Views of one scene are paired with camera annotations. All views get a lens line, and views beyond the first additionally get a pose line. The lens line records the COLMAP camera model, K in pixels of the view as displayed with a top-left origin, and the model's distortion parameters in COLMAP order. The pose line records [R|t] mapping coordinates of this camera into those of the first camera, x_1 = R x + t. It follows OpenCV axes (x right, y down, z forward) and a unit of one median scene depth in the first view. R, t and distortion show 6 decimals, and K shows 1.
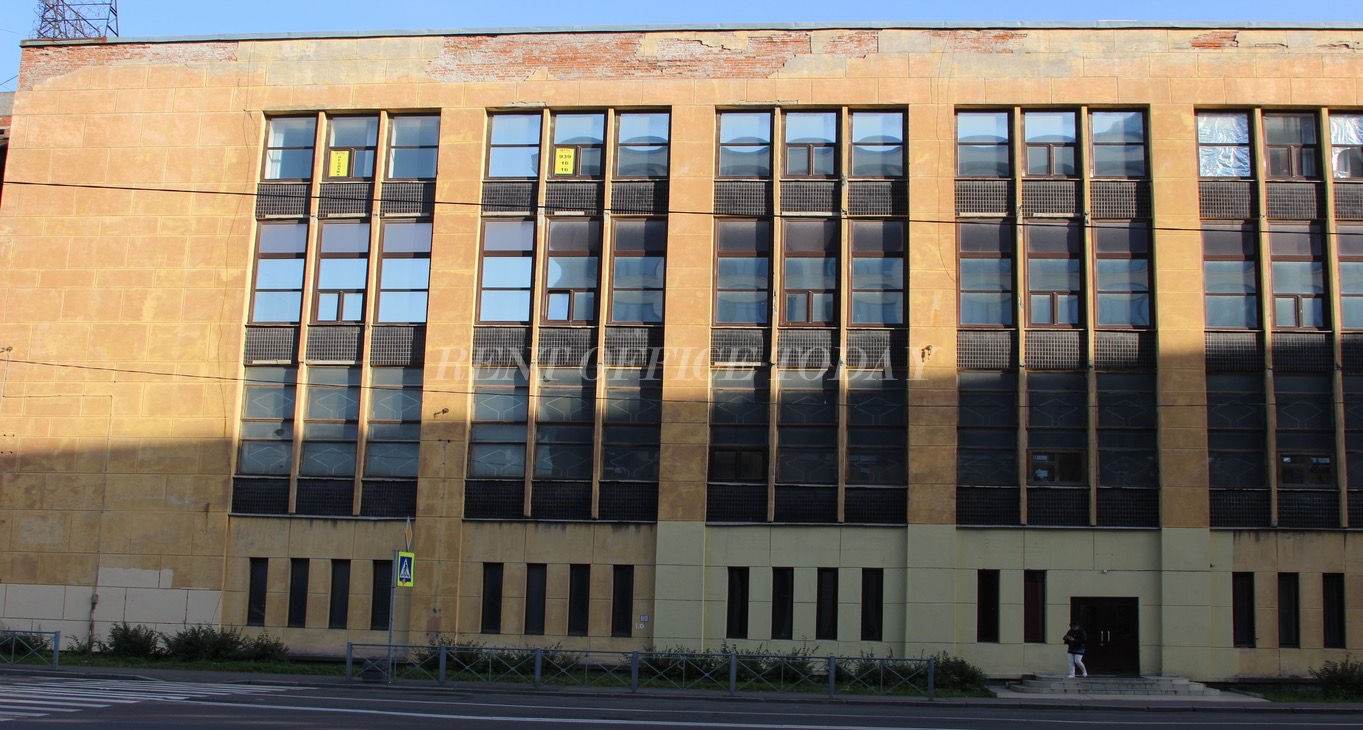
lens RADIAL K [[1488.8, 0, 681.5], [0, 1488.8, 365.0], [0, 0, 1]] dist [-0.135084, 0.029927]
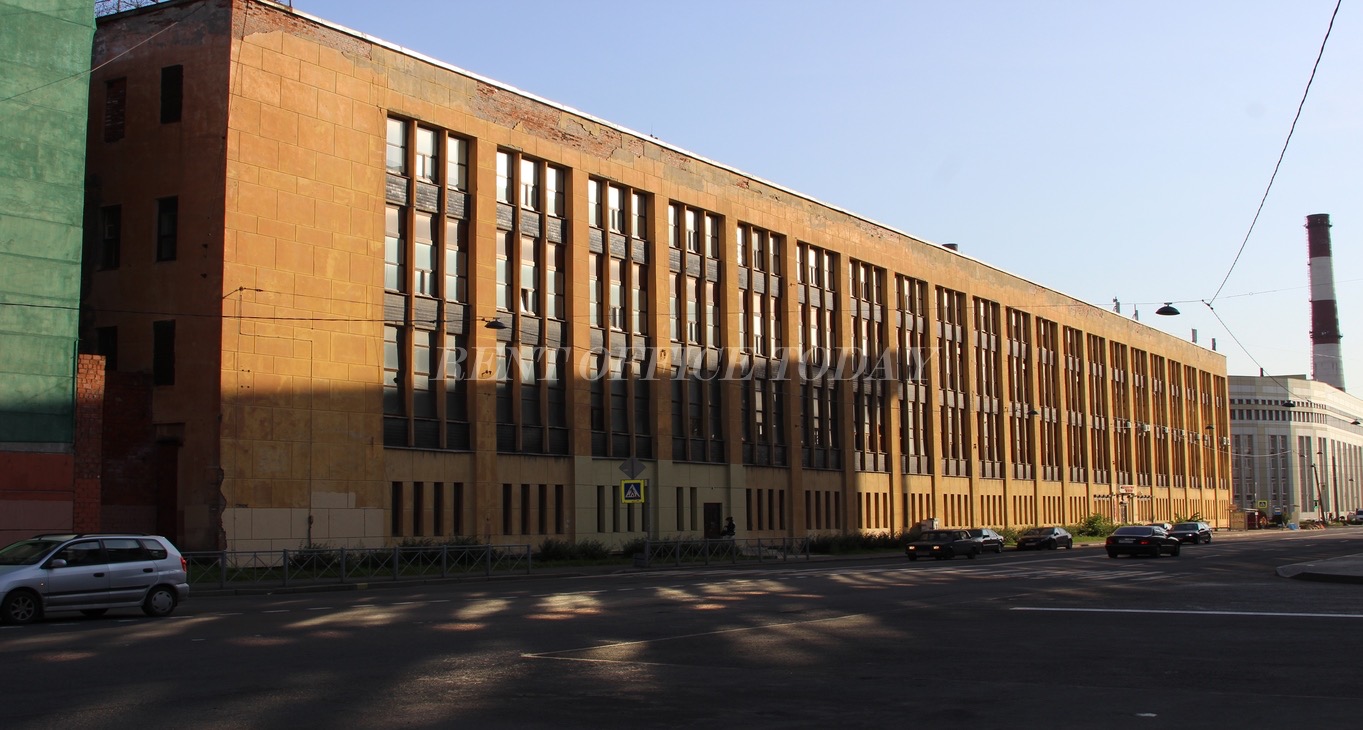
lens RADIAL K [[1488.8, 0, 681.5], [0, 1488.8, 365.0], [0, 0, 1]] dist [-0.135084, 0.029927]
pose [[0.488565, 0.066248, 0.870009, -1.265115], [-0.133734, 0.991017, -0.000362, 0.001479], [-0.862218, -0.116172, 0.493036, 0.183895]]
